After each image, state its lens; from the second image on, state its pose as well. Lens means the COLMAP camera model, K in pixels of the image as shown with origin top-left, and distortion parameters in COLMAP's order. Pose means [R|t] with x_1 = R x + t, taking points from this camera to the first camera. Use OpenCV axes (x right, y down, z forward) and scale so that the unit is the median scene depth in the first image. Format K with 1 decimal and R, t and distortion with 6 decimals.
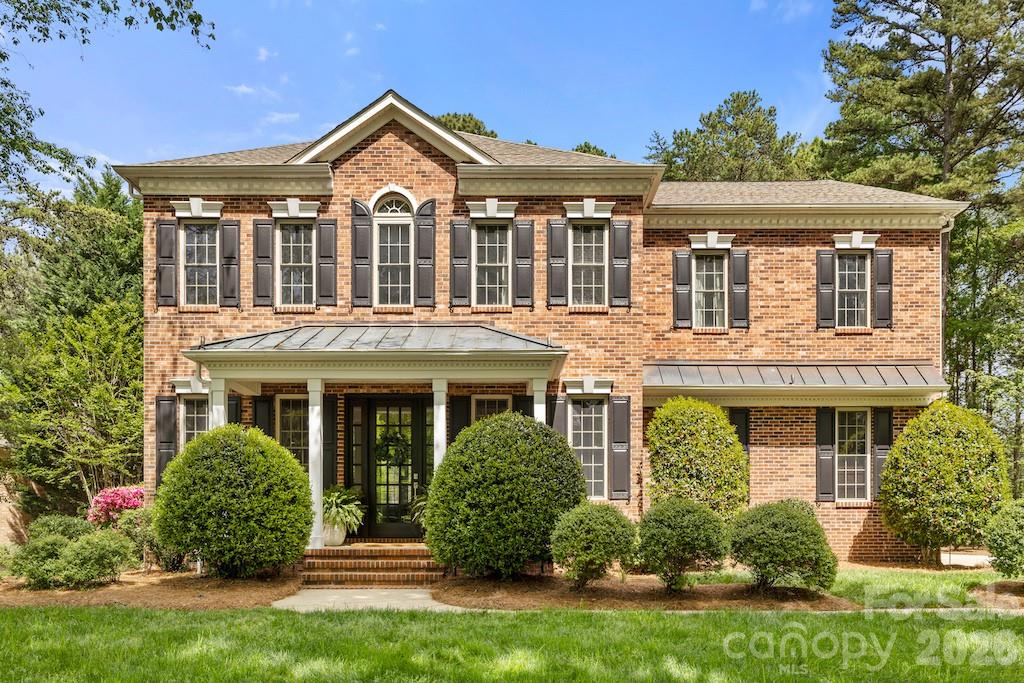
lens RADIAL K [[753.0, 0, 516.9], [0, 753.0, 349.2], [0, 0, 1]] dist [-0.000814, -0.002492]
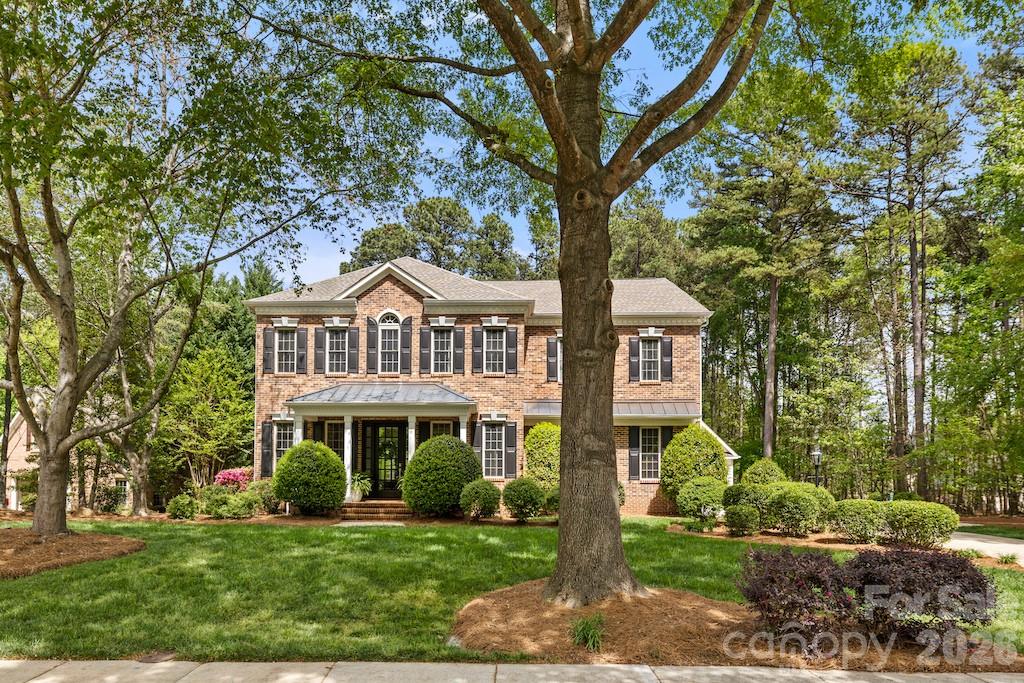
lens RADIAL K [[662.2, 0, 506.4], [0, 662.2, 332.3], [0, 0, 1]] dist [0.005292, 0.000506]
pose [[0.999975, 0.006125, 0.003535, 0.120052], [-0.006061, 0.999819, -0.018028, -0.130652], [-0.003645, 0.018006, 0.999831, -0.641829]]
